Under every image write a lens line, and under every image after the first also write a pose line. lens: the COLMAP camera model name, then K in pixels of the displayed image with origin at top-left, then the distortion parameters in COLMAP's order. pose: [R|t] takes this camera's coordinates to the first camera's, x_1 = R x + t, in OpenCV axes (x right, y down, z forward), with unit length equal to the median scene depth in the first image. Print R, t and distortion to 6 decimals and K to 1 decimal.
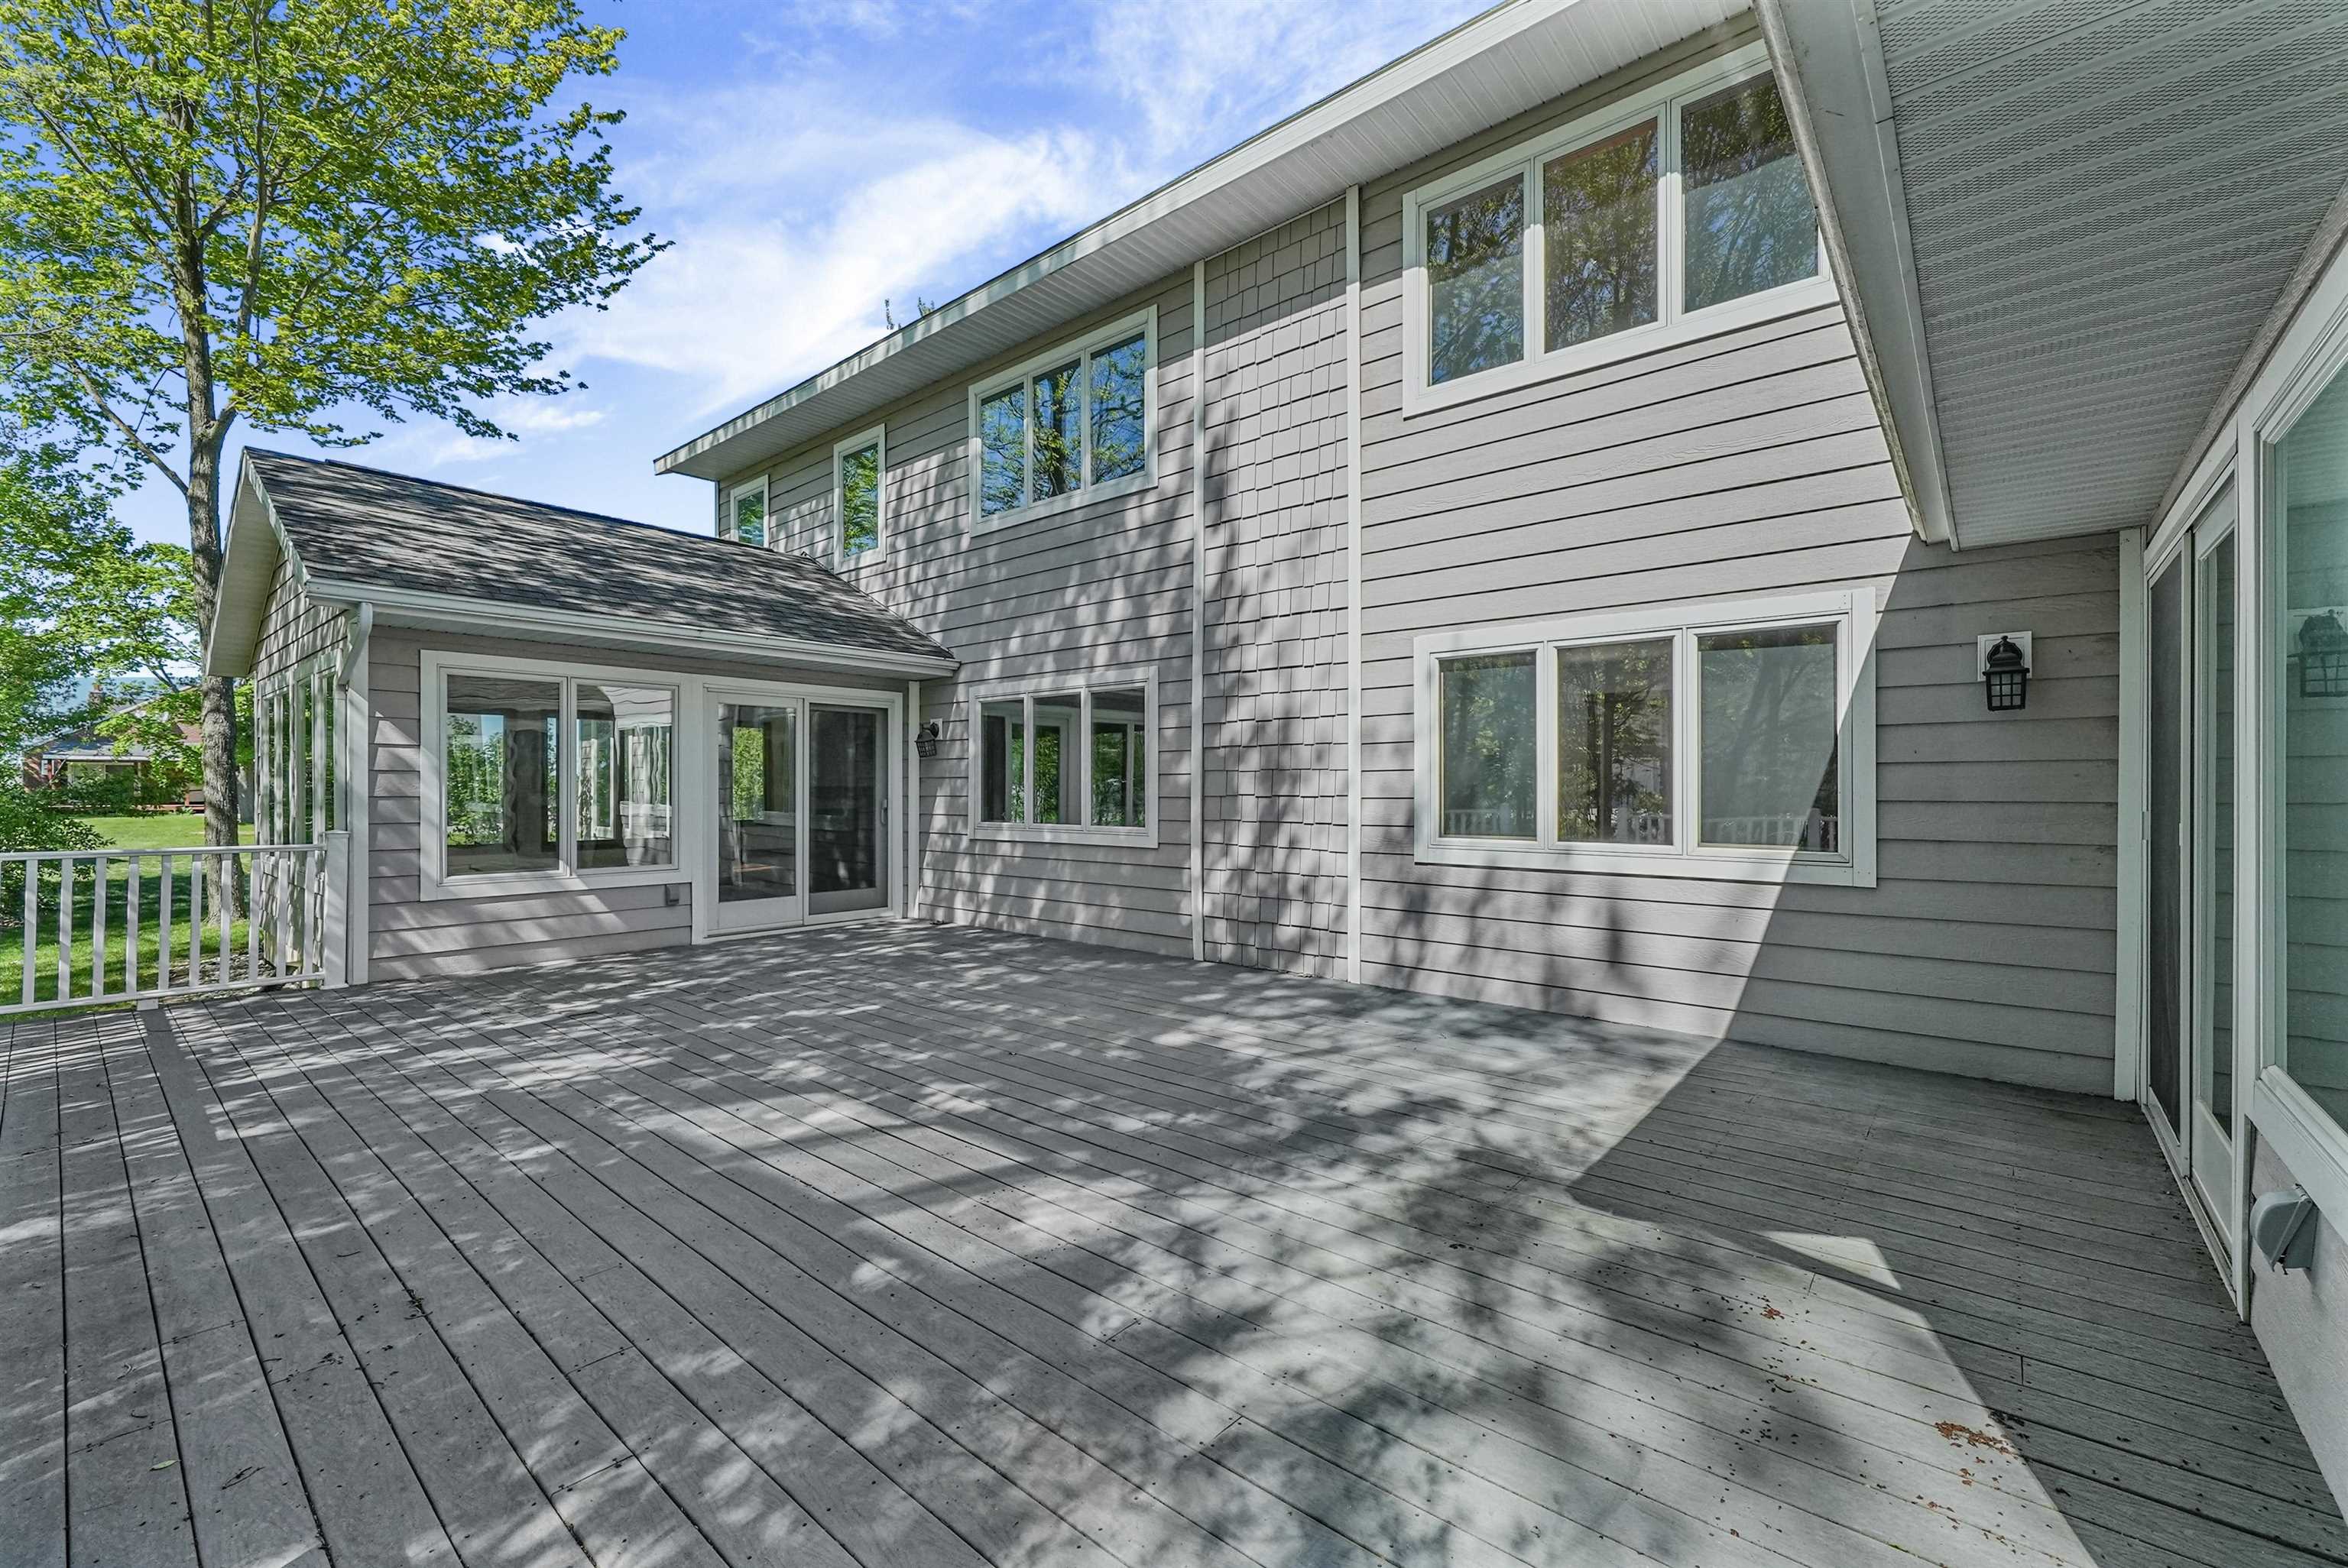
lens RADIAL K [[965.5, 0, 1171.9], [0, 965.5, 783.7], [0, 0, 1]] dist [-0.000475, 0.000178]
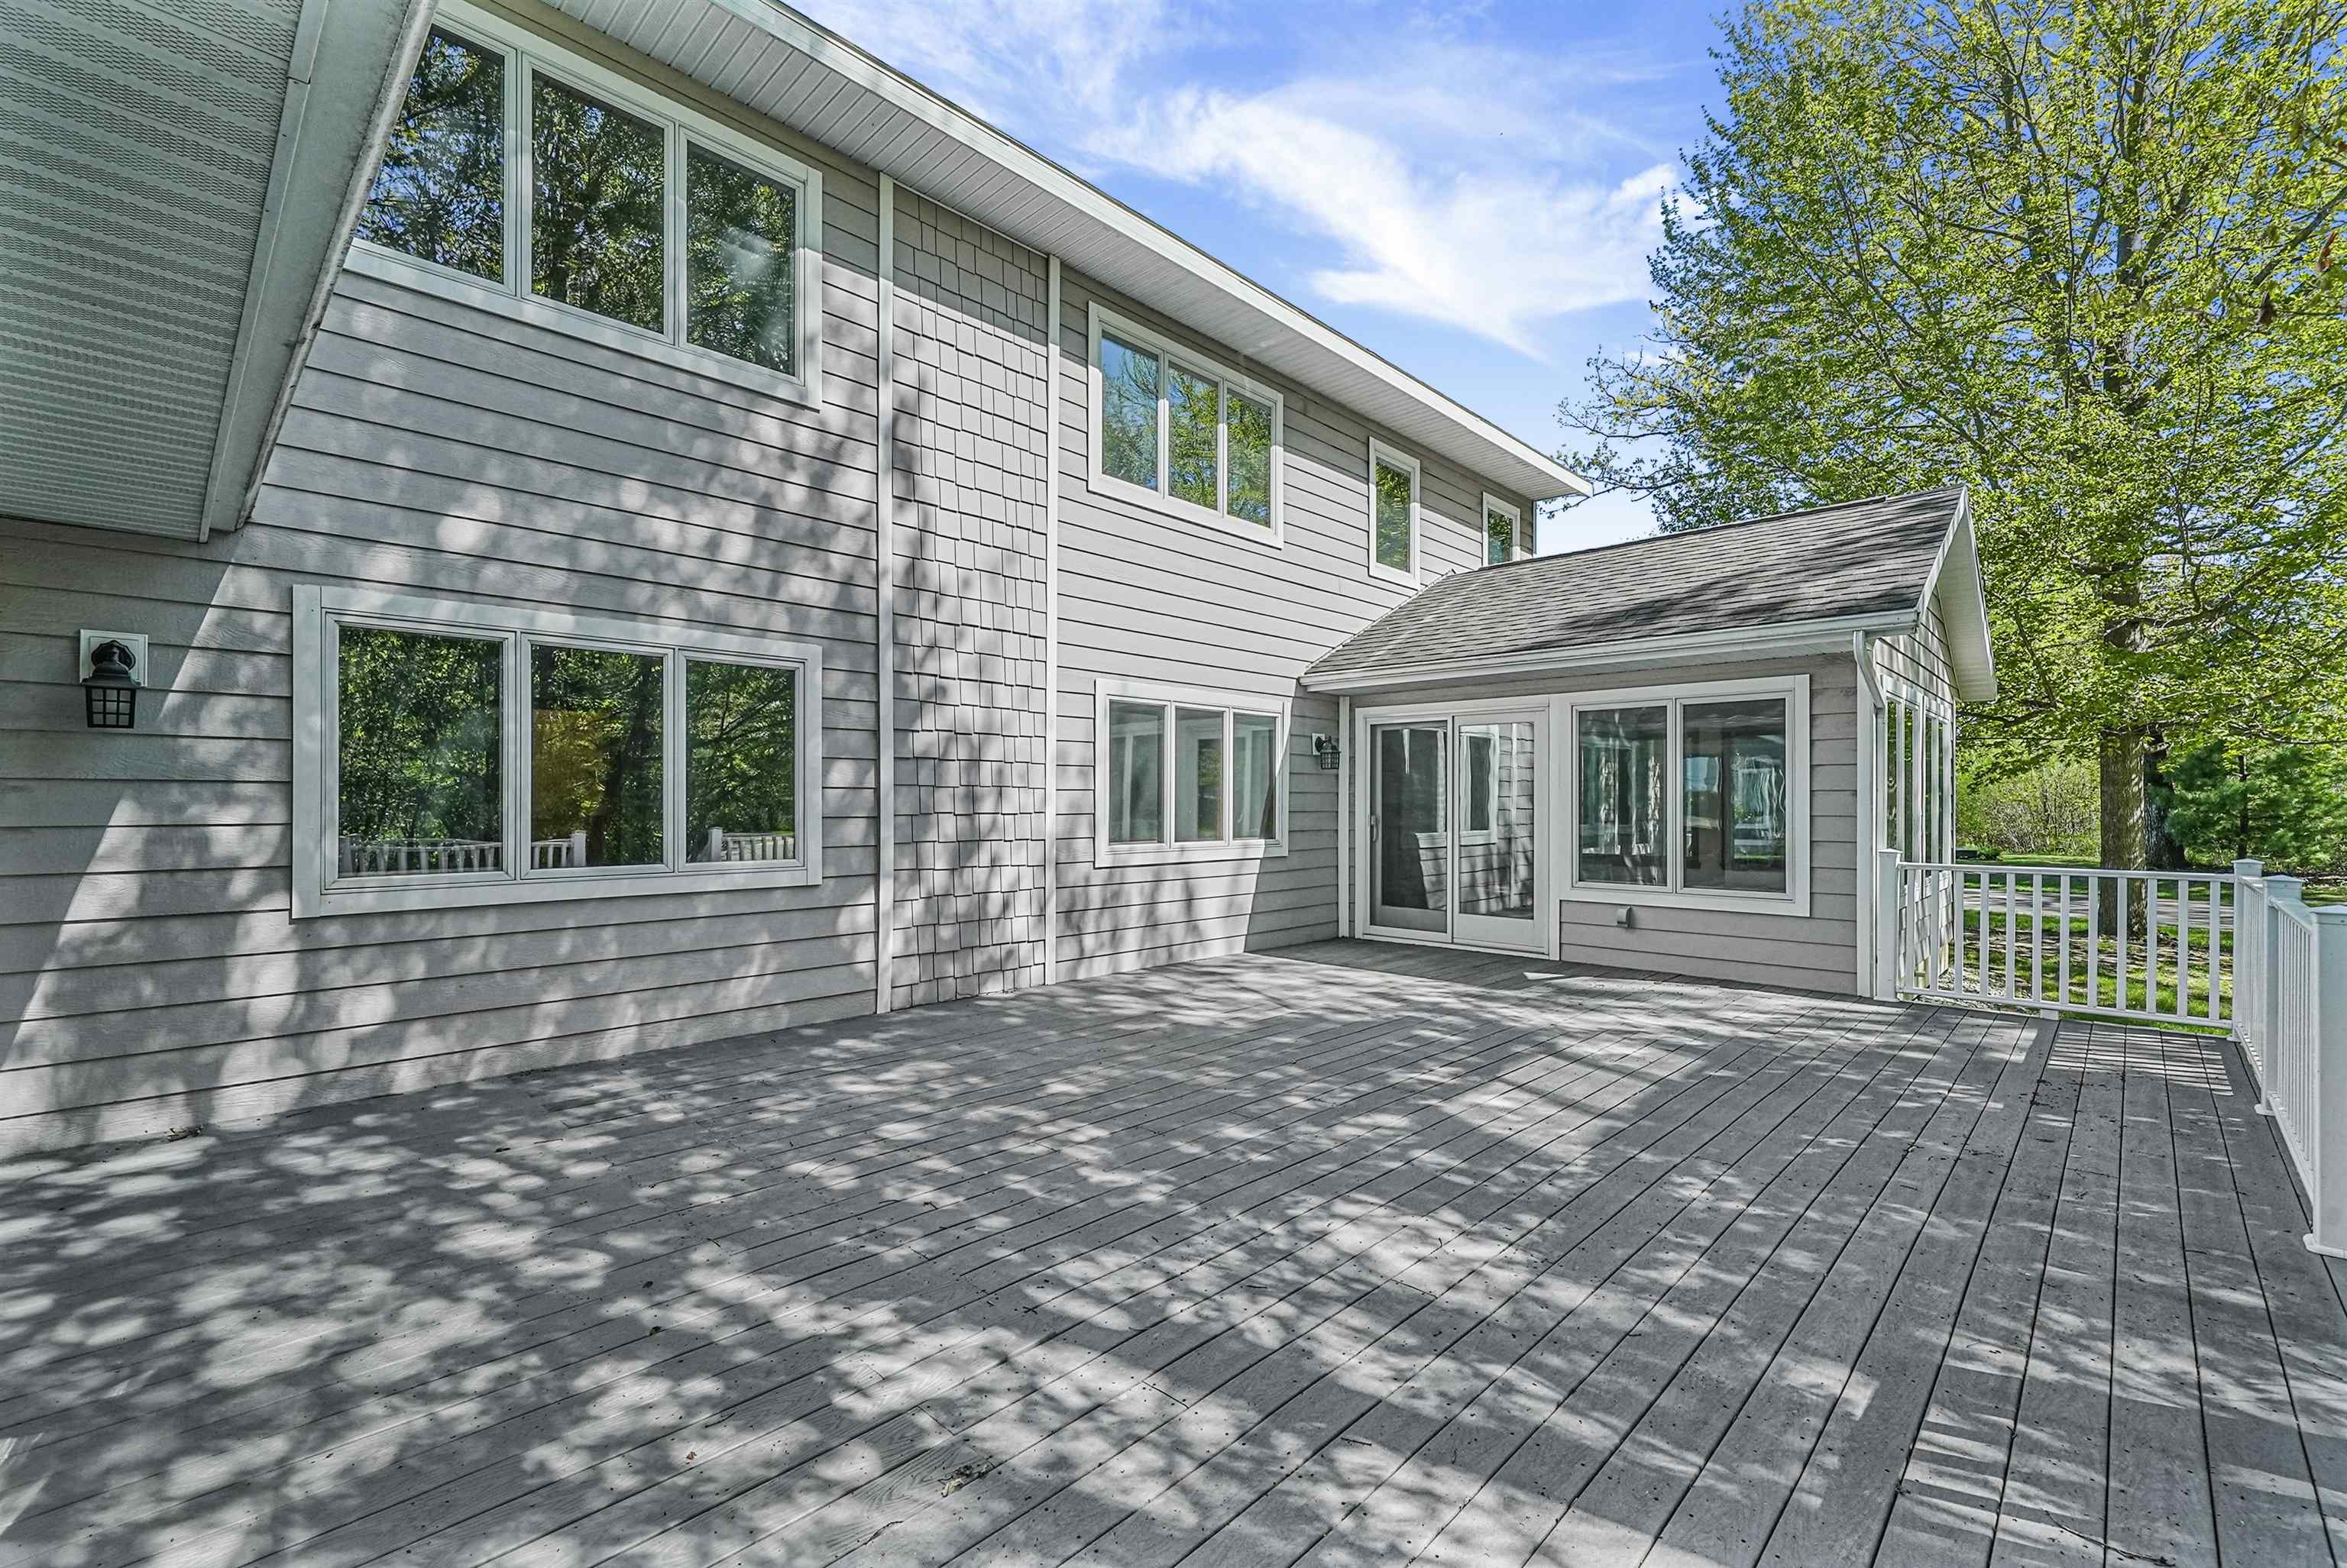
lens RADIAL K [[992.6, 0, 1170.4], [0, 992.6, 797.7], [0, 0, 1]] dist [0.000779, 0.000210]
pose [[0.061615, 0.009157, 0.998058, -0.939024], [-0.001454, 0.999958, -0.009085, 0.006065], [-0.998099, -0.000891, 0.061626, 0.811915]]
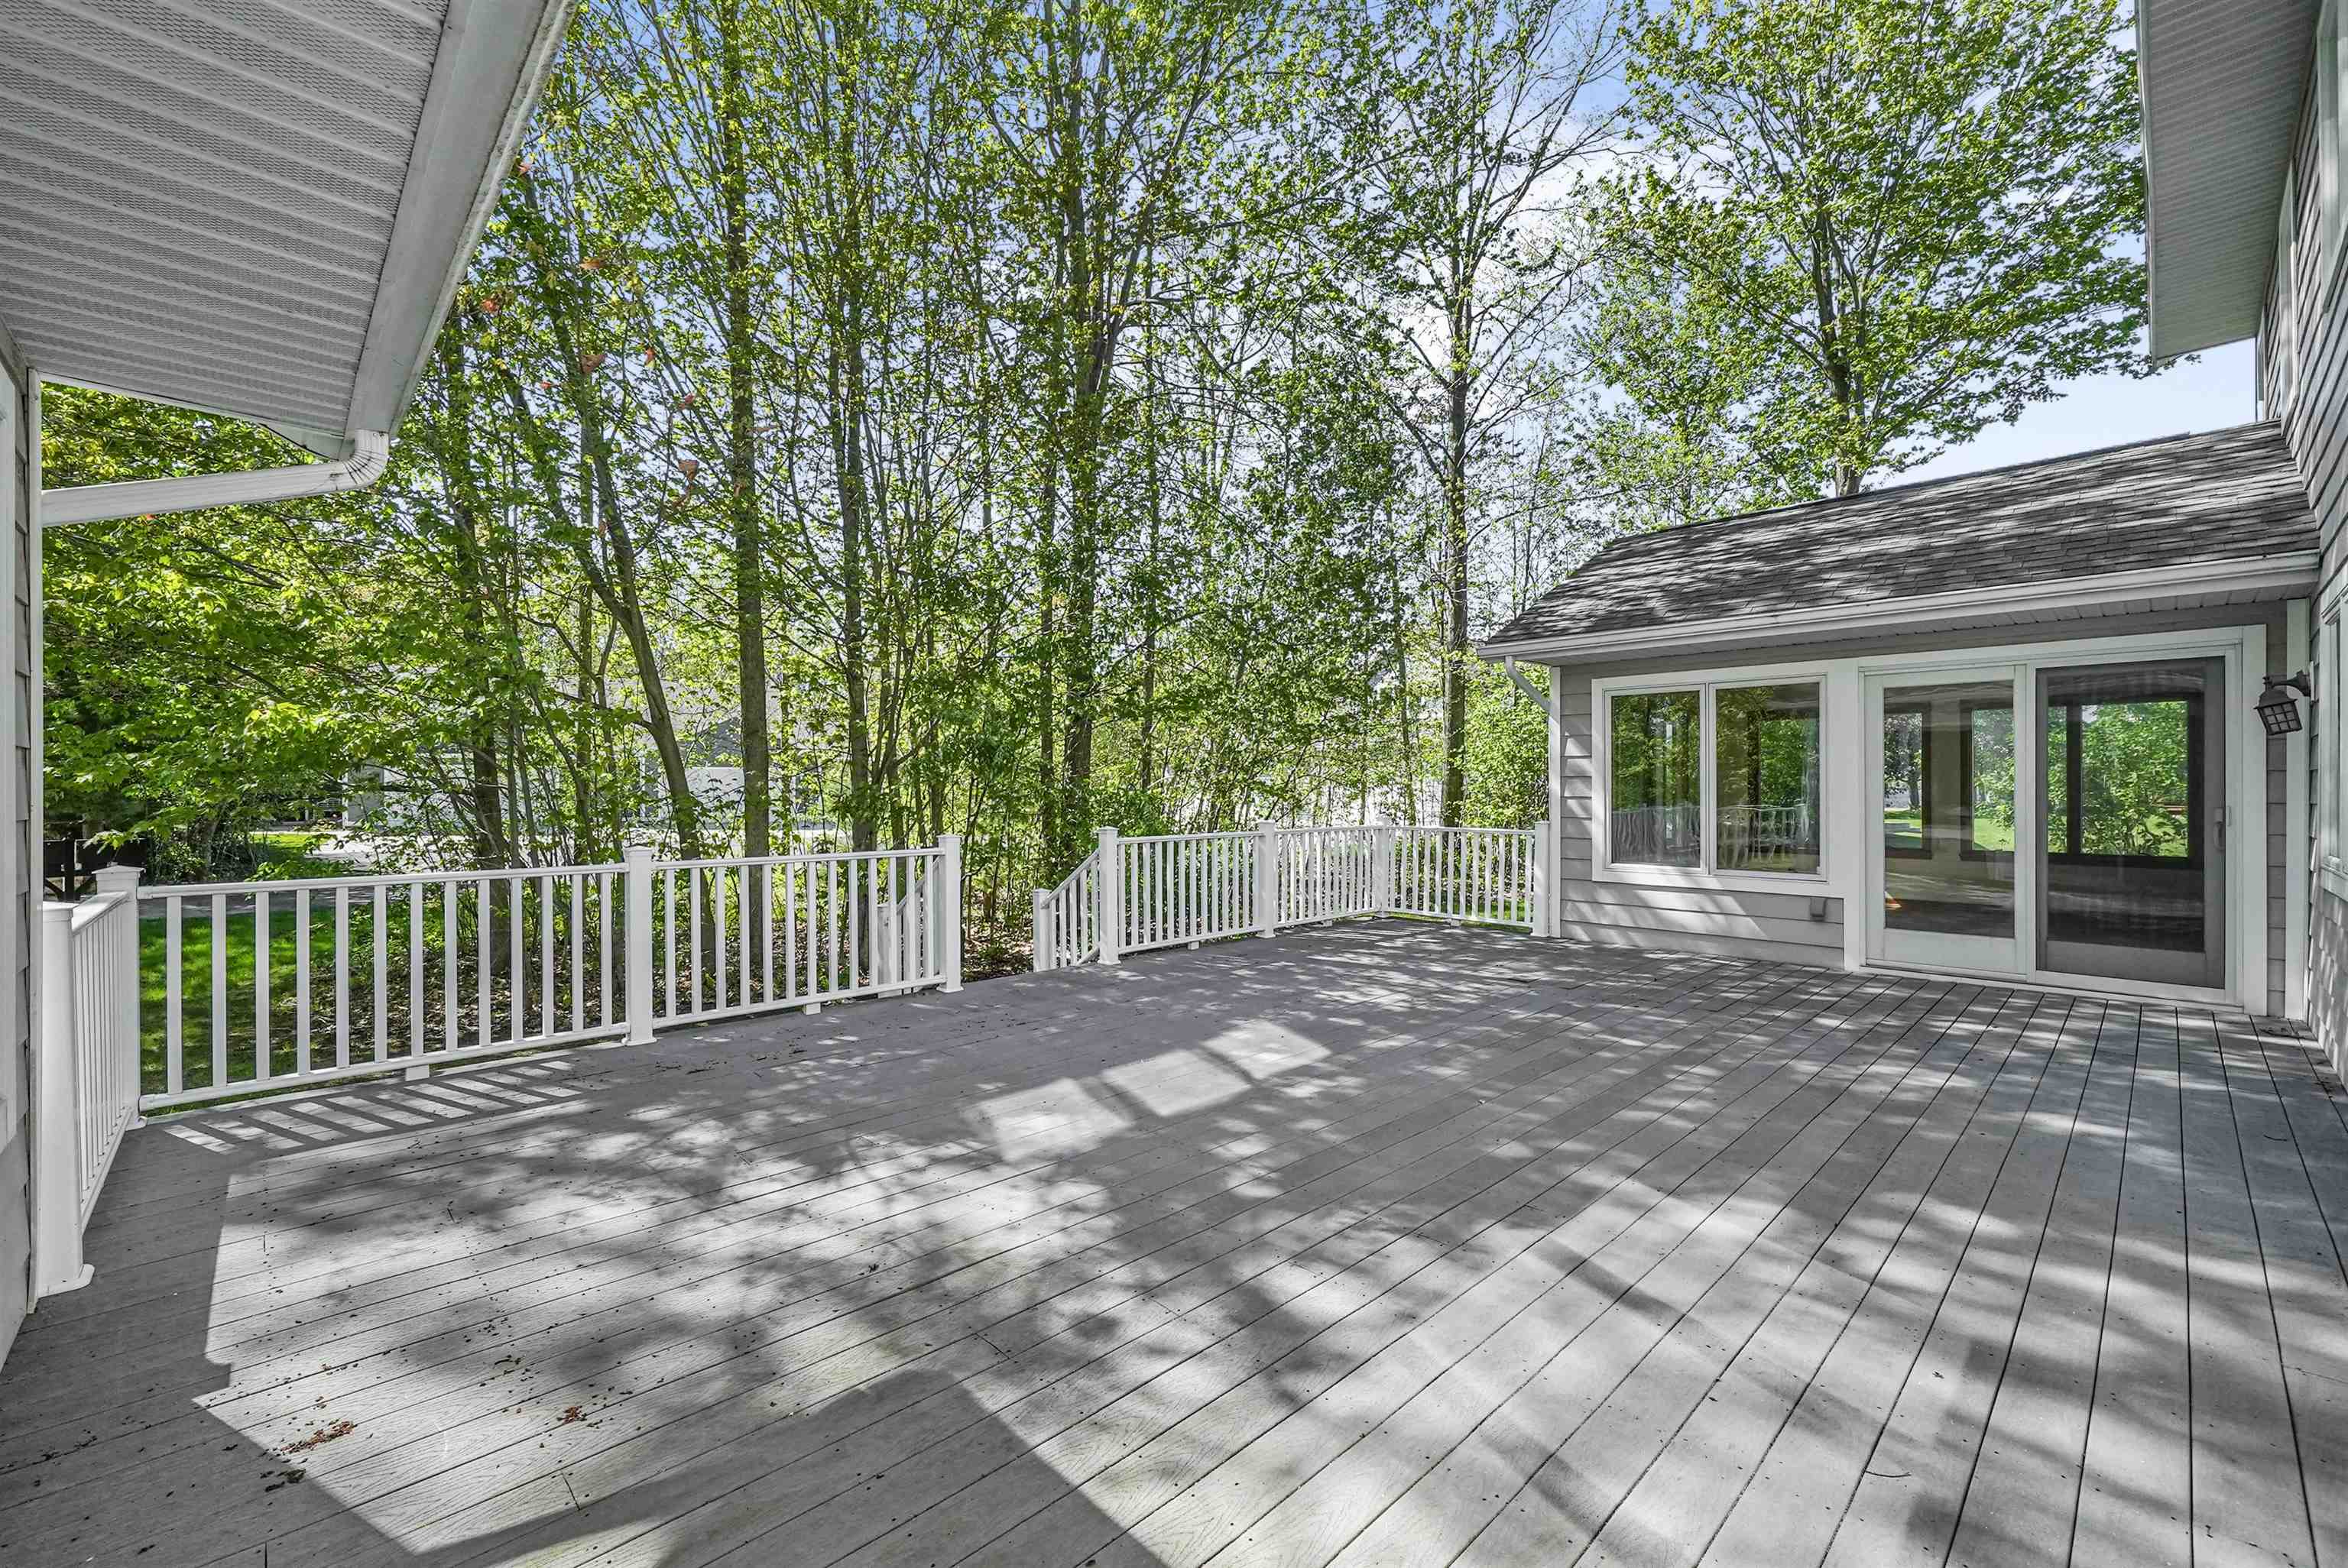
lens RADIAL K [[965.5, 0, 1171.9], [0, 965.5, 783.7], [0, 0, 1]] dist [-0.000475, 0.000178]
pose [[-0.101992, -0.003883, -0.994778, 0.544559], [0.002468, 0.999988, -0.004157, 0.000650], [0.994782, -0.002879, -0.101981, 0.620911]]
